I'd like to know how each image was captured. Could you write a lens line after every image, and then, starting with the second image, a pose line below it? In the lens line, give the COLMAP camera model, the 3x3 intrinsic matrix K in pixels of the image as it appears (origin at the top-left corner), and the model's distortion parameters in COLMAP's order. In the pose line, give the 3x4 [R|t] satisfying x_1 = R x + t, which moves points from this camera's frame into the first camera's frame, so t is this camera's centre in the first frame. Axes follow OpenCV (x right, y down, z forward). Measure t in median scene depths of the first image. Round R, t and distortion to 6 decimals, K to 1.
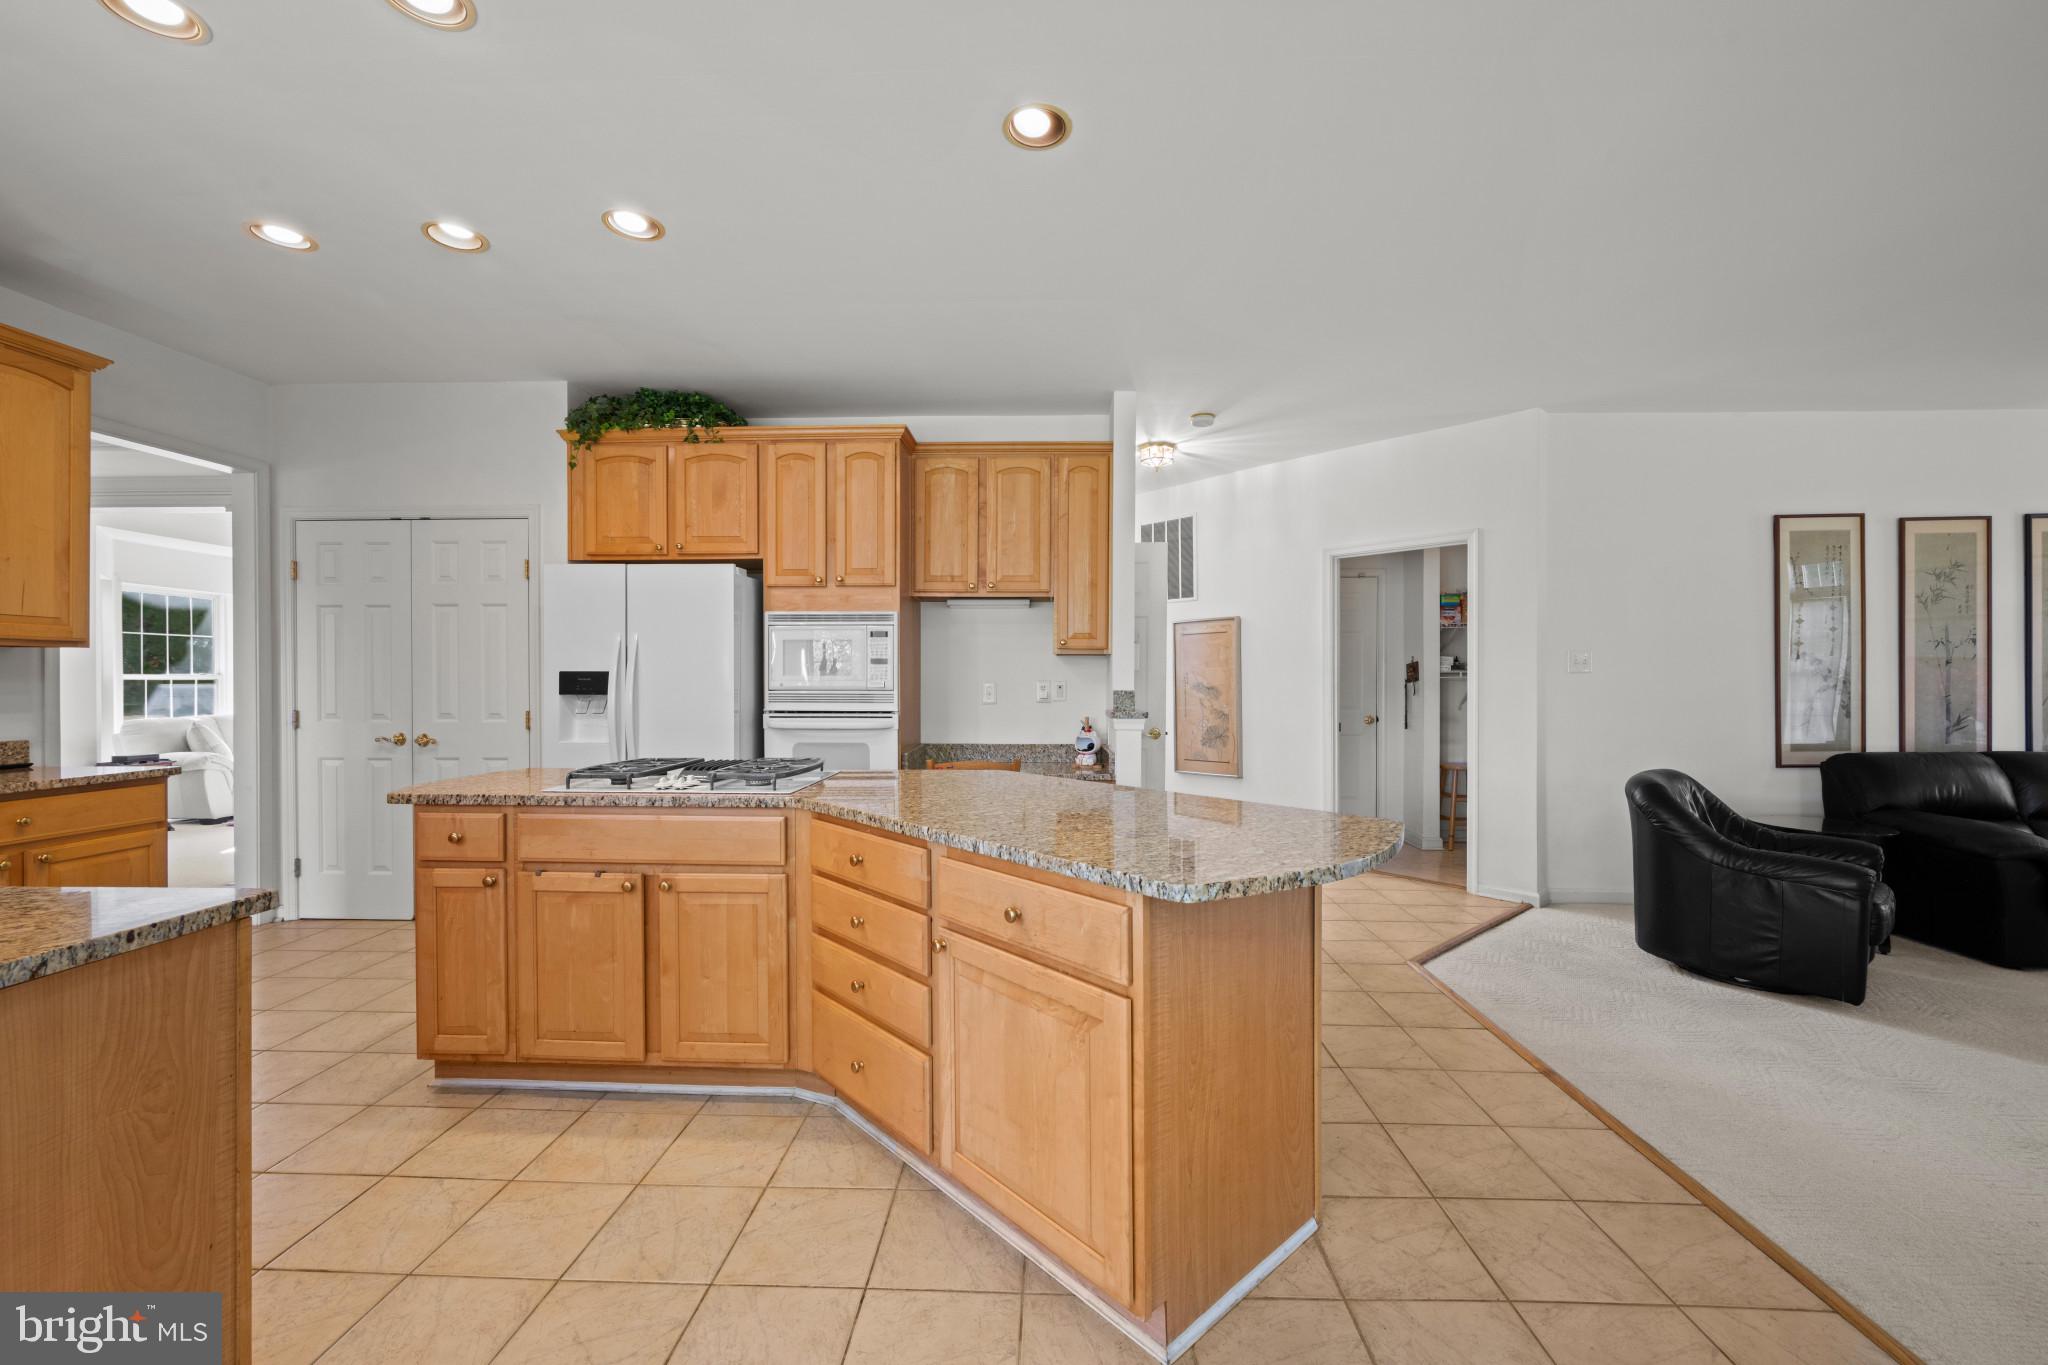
lens RADIAL K [[811.9, 0, 1037.0], [0, 811.9, 686.9], [0, 0, 1]] dist [-0.001849, 0.000146]
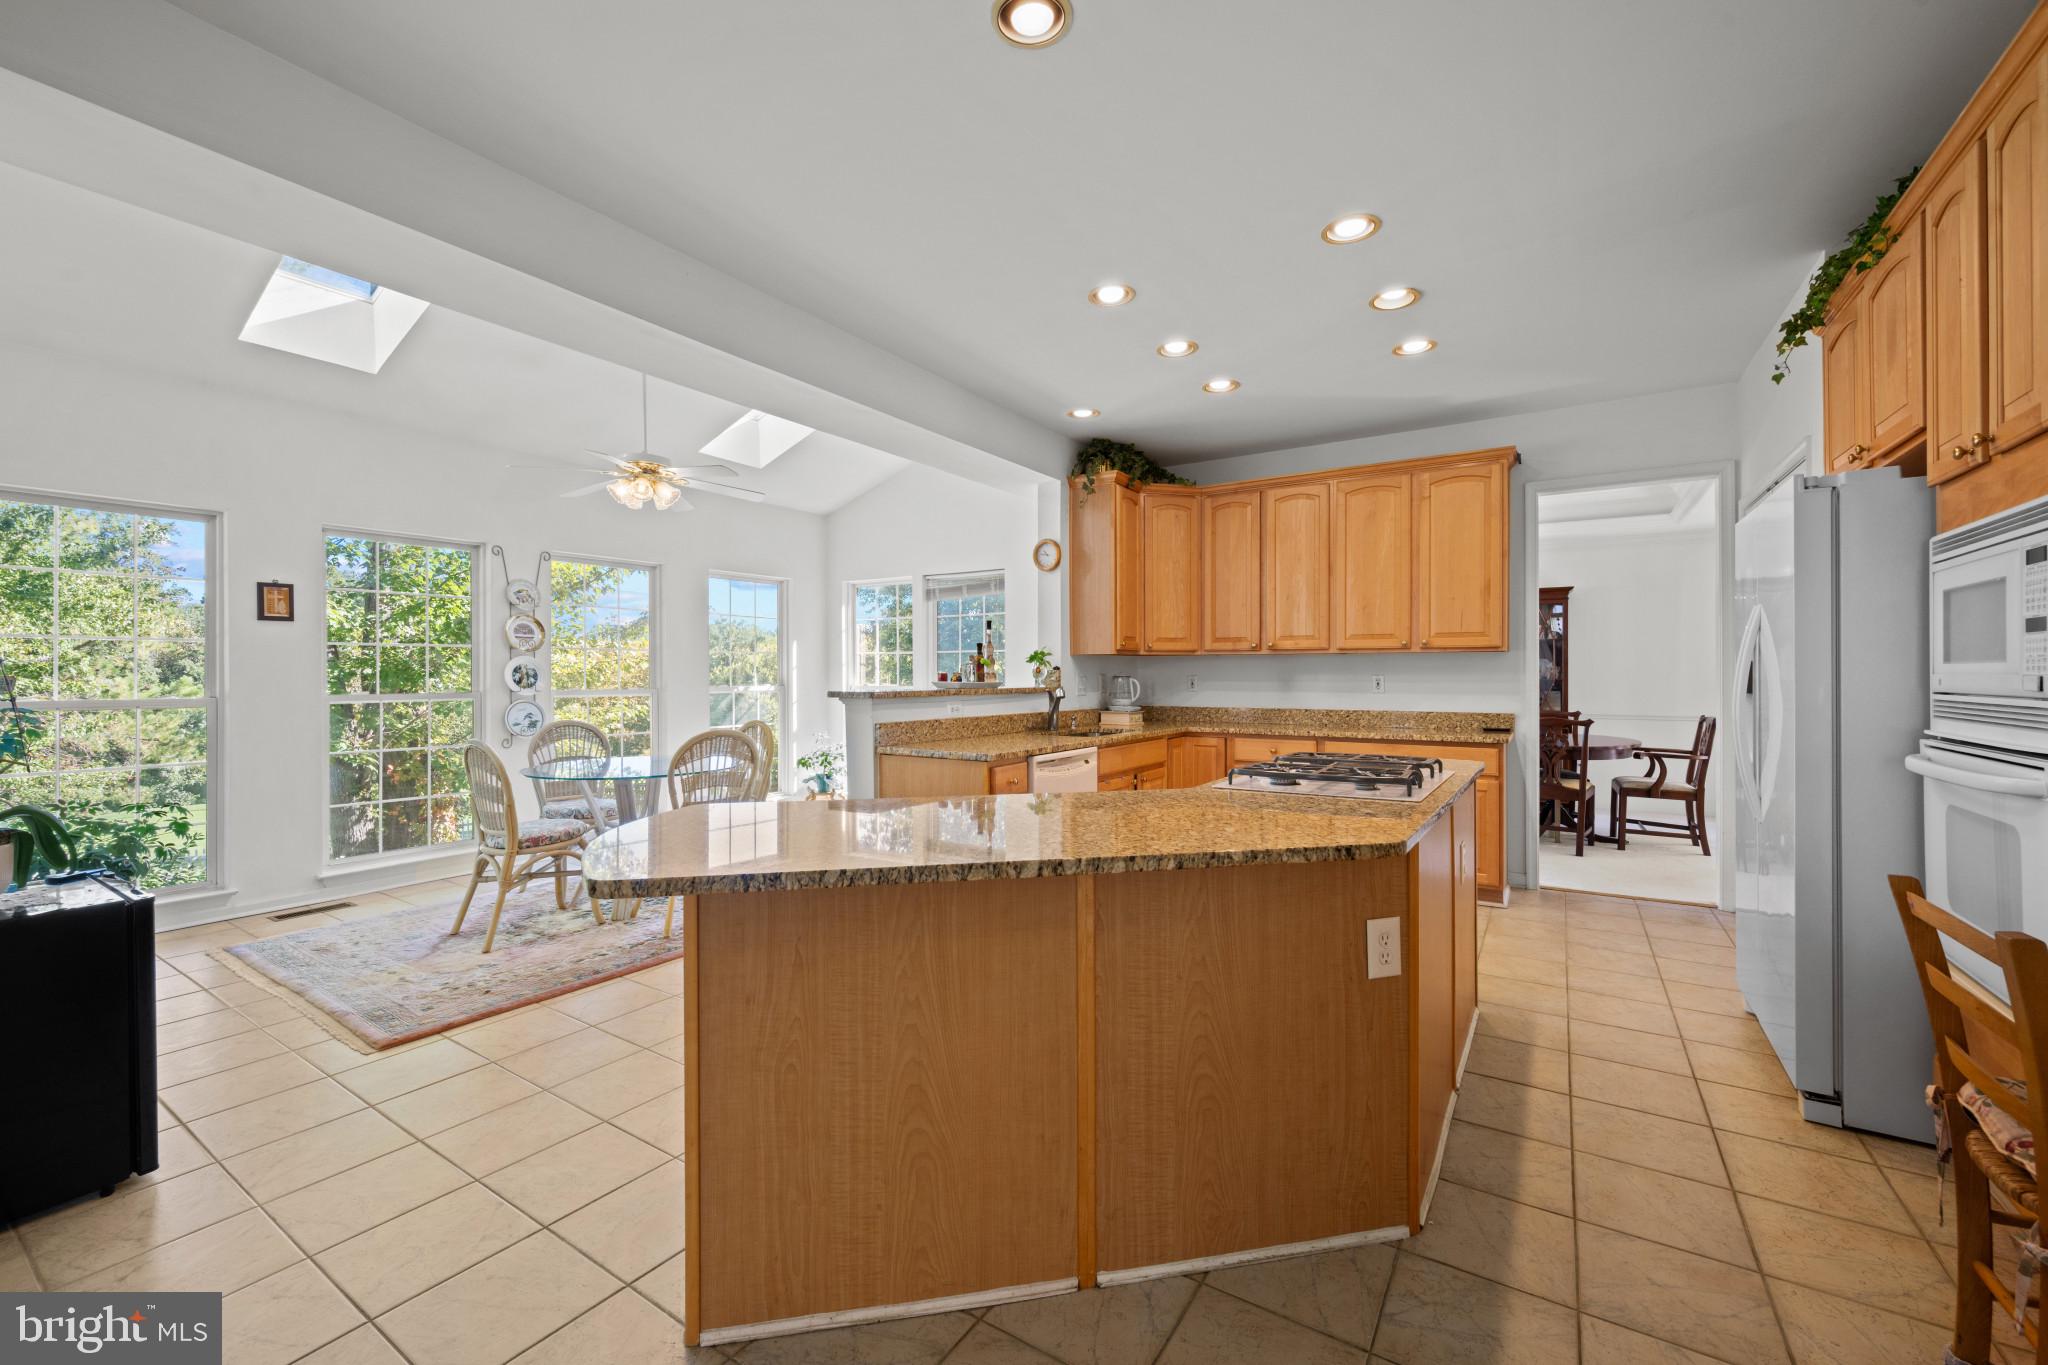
lens RADIAL K [[811.9, 0, 1020.0], [0, 811.9, 674.0], [0, 0, 1]] dist [-0.001849, 0.000146]
pose [[-0.526479, 0.000099, -0.850188, 0.395636], [-0.005947, 0.999975, 0.003799, -0.006601], [0.850168, 0.007056, -0.526465, 0.787494]]
